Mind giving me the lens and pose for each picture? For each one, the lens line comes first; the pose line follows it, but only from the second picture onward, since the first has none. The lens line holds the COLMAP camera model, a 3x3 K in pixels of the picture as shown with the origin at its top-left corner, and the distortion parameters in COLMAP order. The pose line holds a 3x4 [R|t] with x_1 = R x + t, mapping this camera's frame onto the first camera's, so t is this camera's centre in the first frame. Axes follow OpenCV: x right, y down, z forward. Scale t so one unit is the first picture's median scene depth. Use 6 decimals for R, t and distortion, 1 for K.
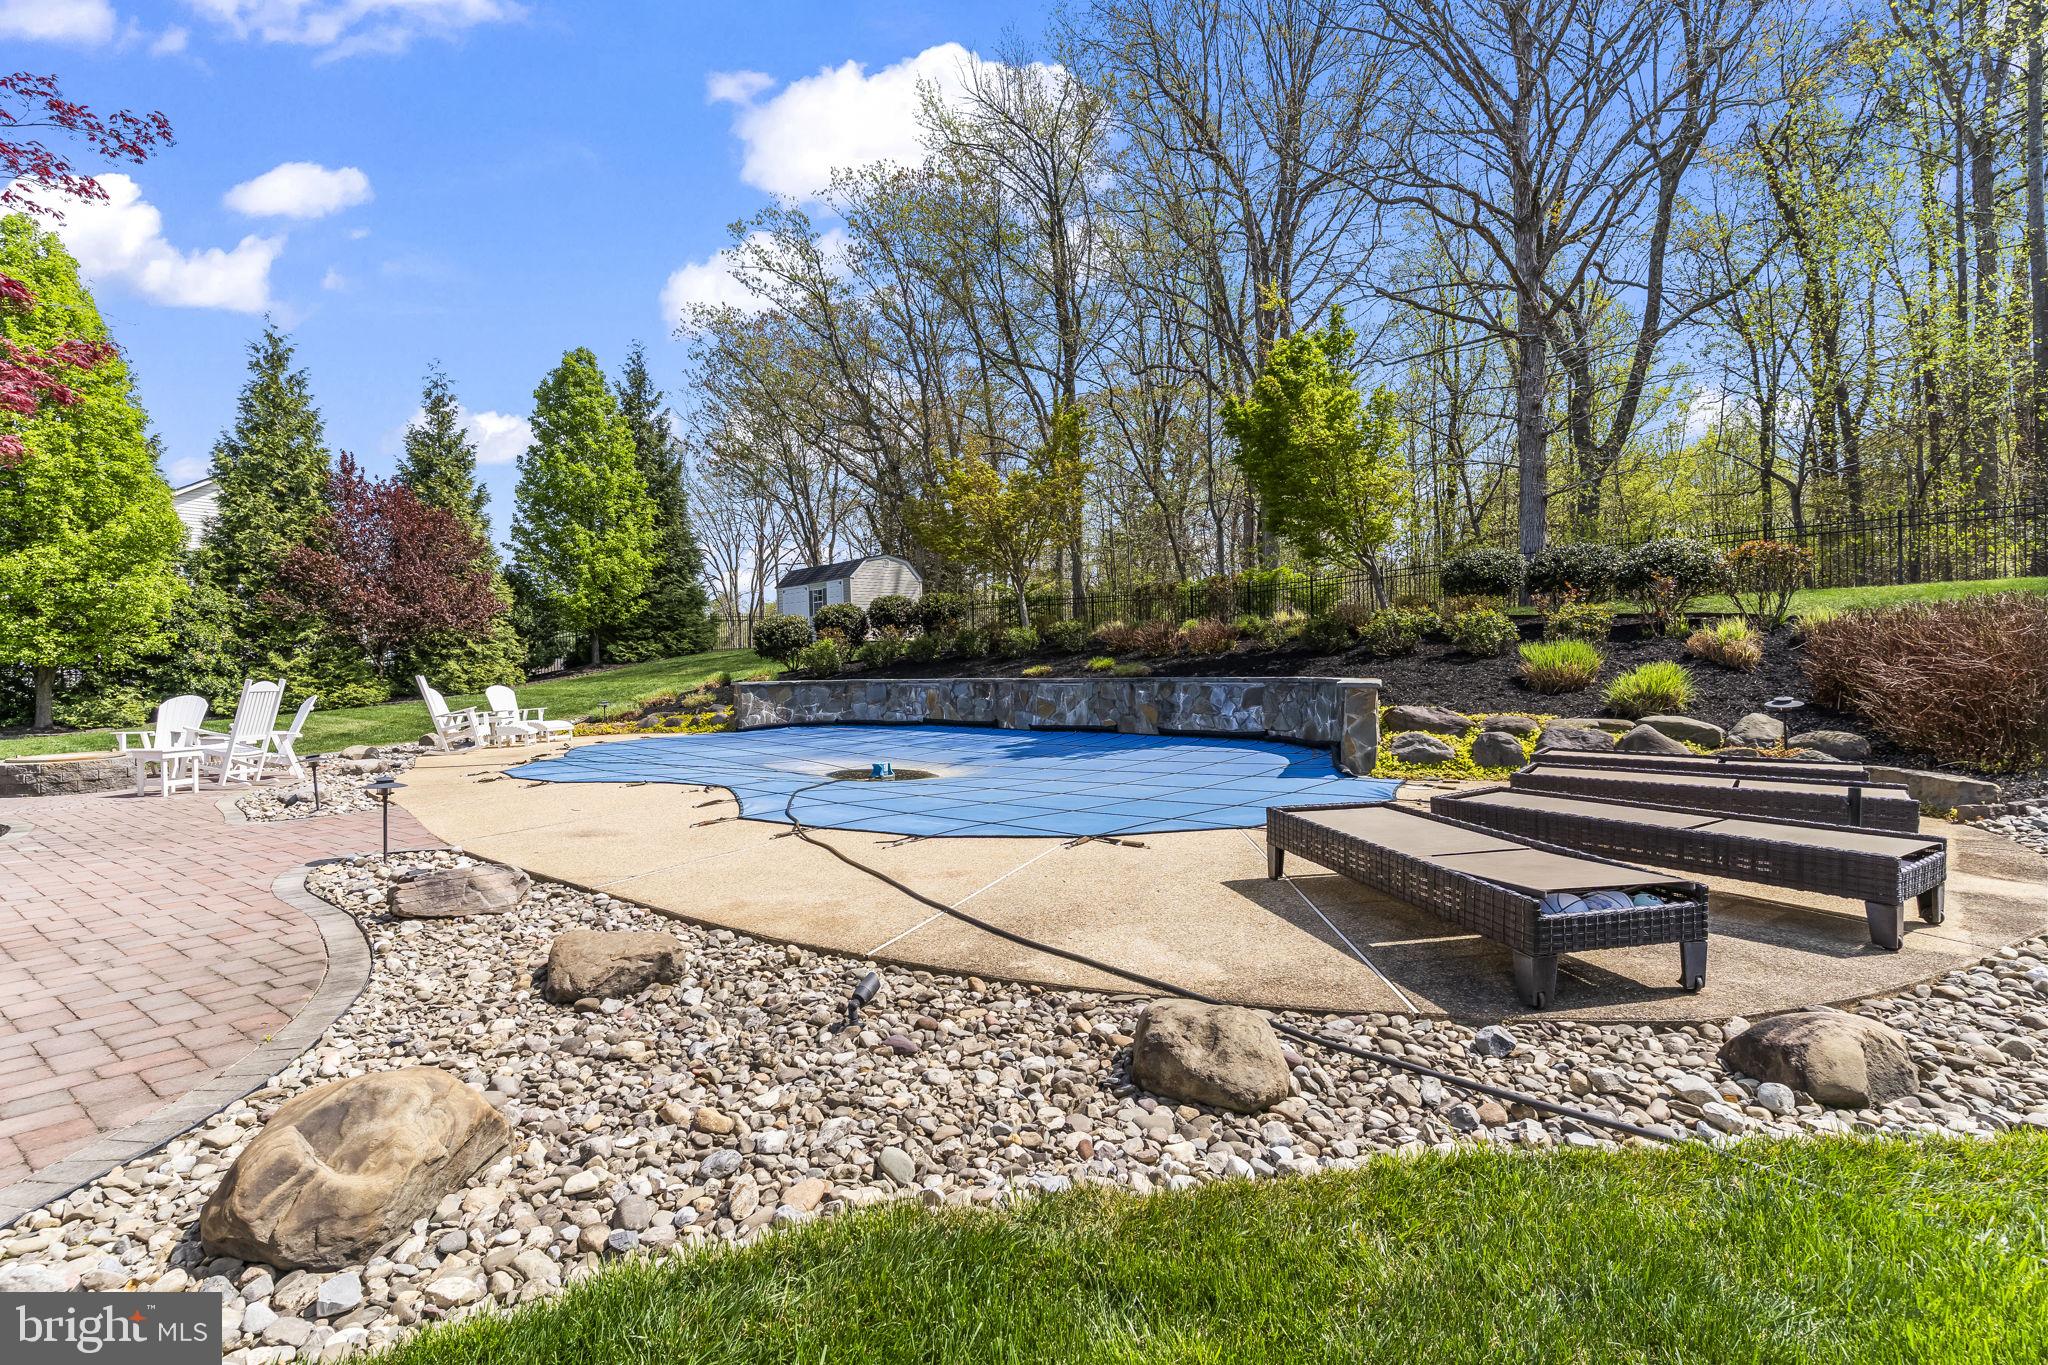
lens RADIAL K [[980.4, 0, 1020.7], [0, 980.4, 672.5], [0, 0, 1]] dist [0.000251, 0.002980]
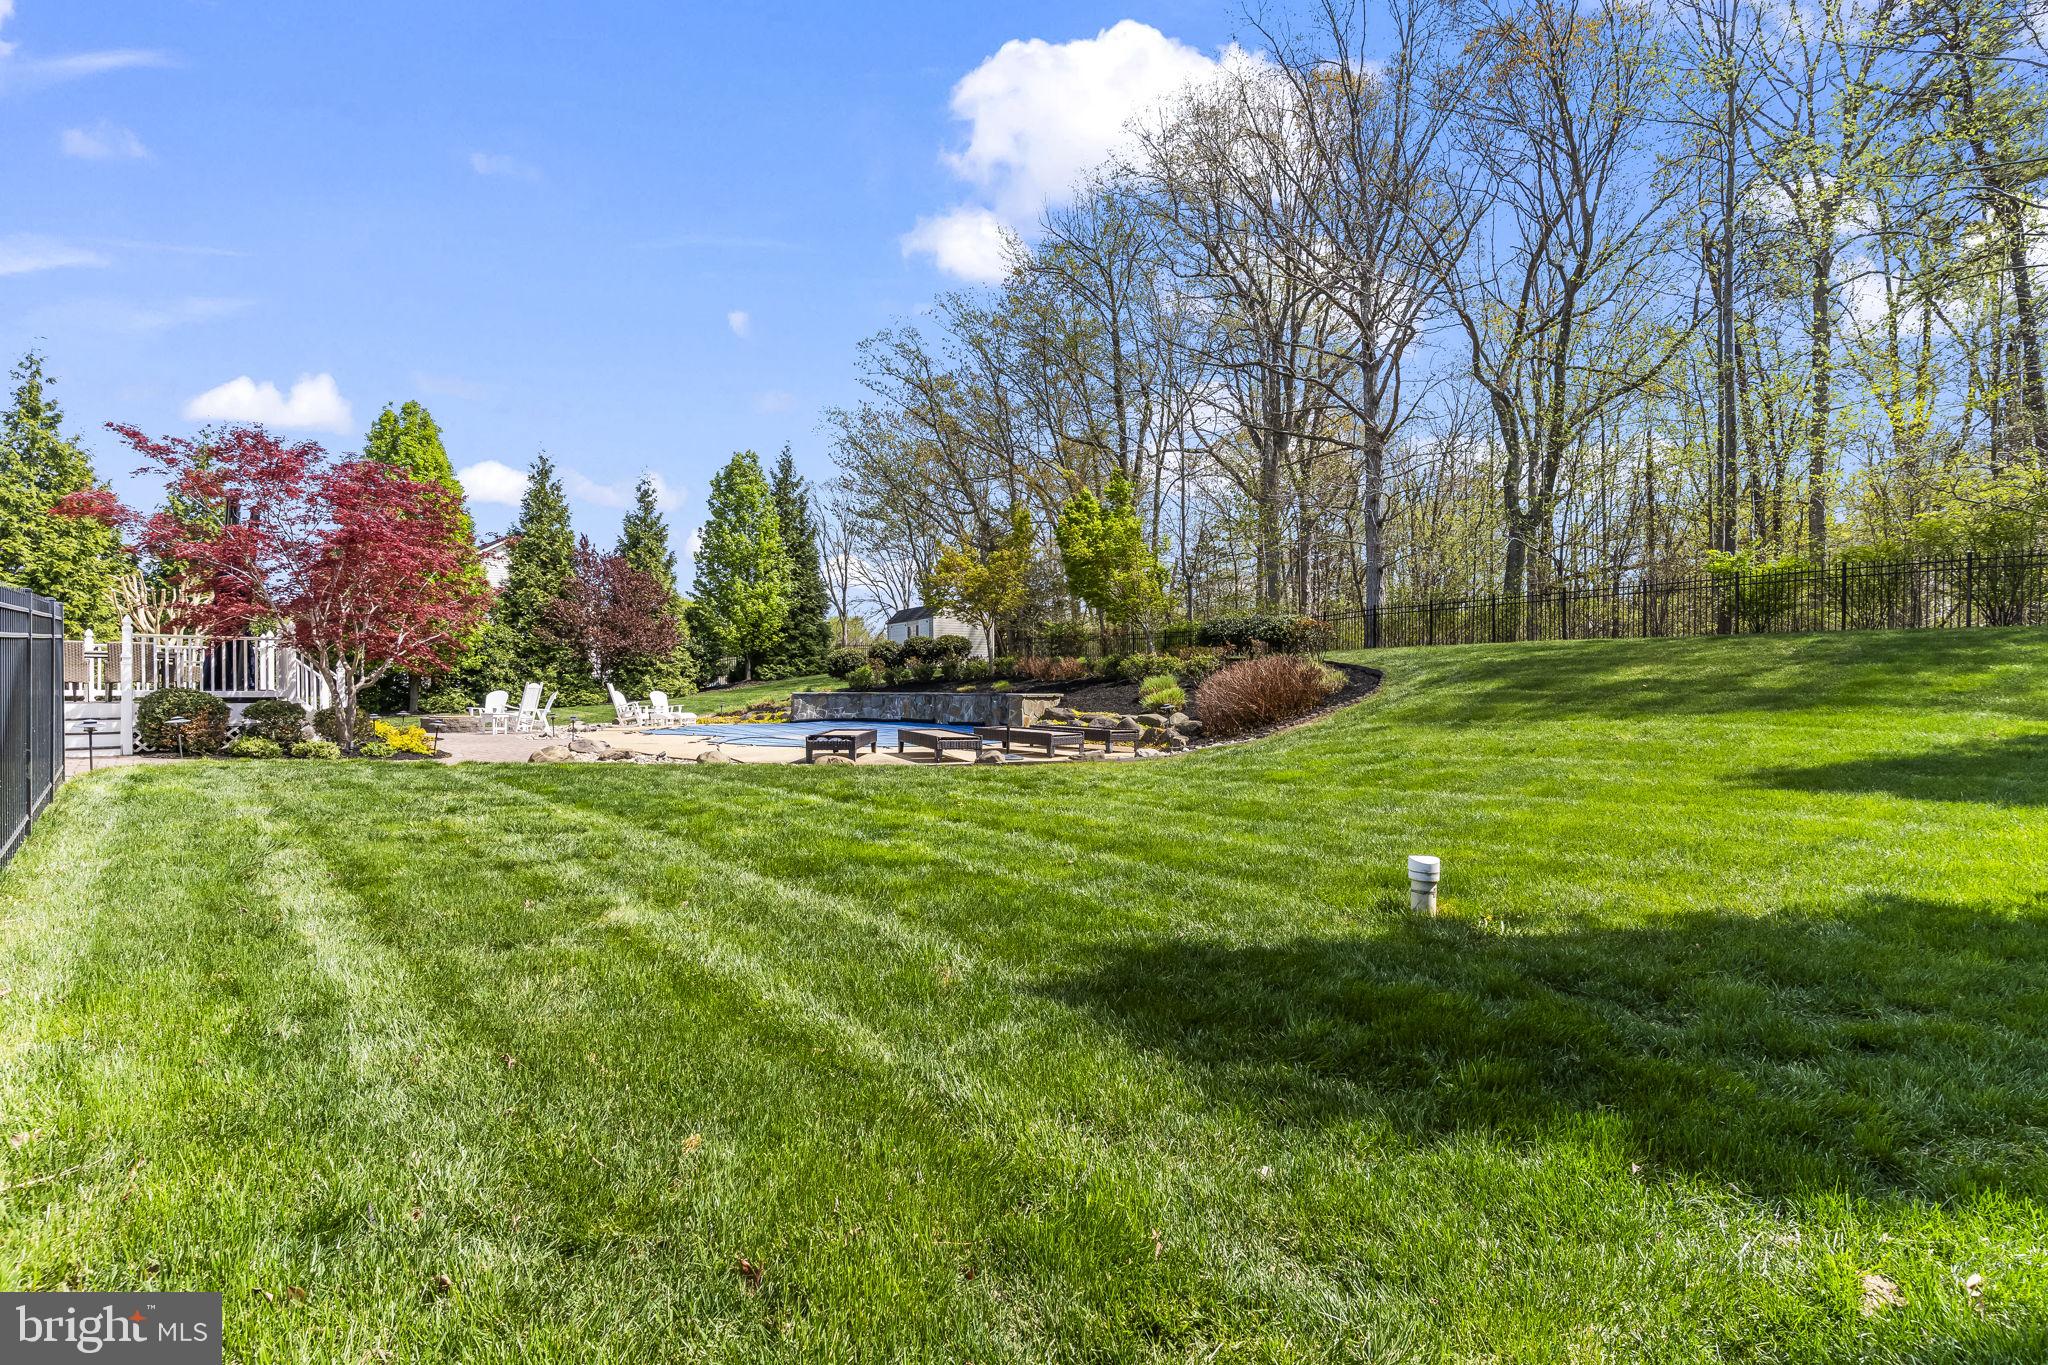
lens RADIAL K [[980.4, 0, 1021.3], [0, 980.4, 687.8], [0, 0, 1]] dist [0.000251, 0.002980]
pose [[0.981601, 0.020731, -0.189816, 0.234749], [-0.022479, 0.999722, -0.007061, 0.003250], [0.189617, 0.011198, 0.981794, -0.311698]]
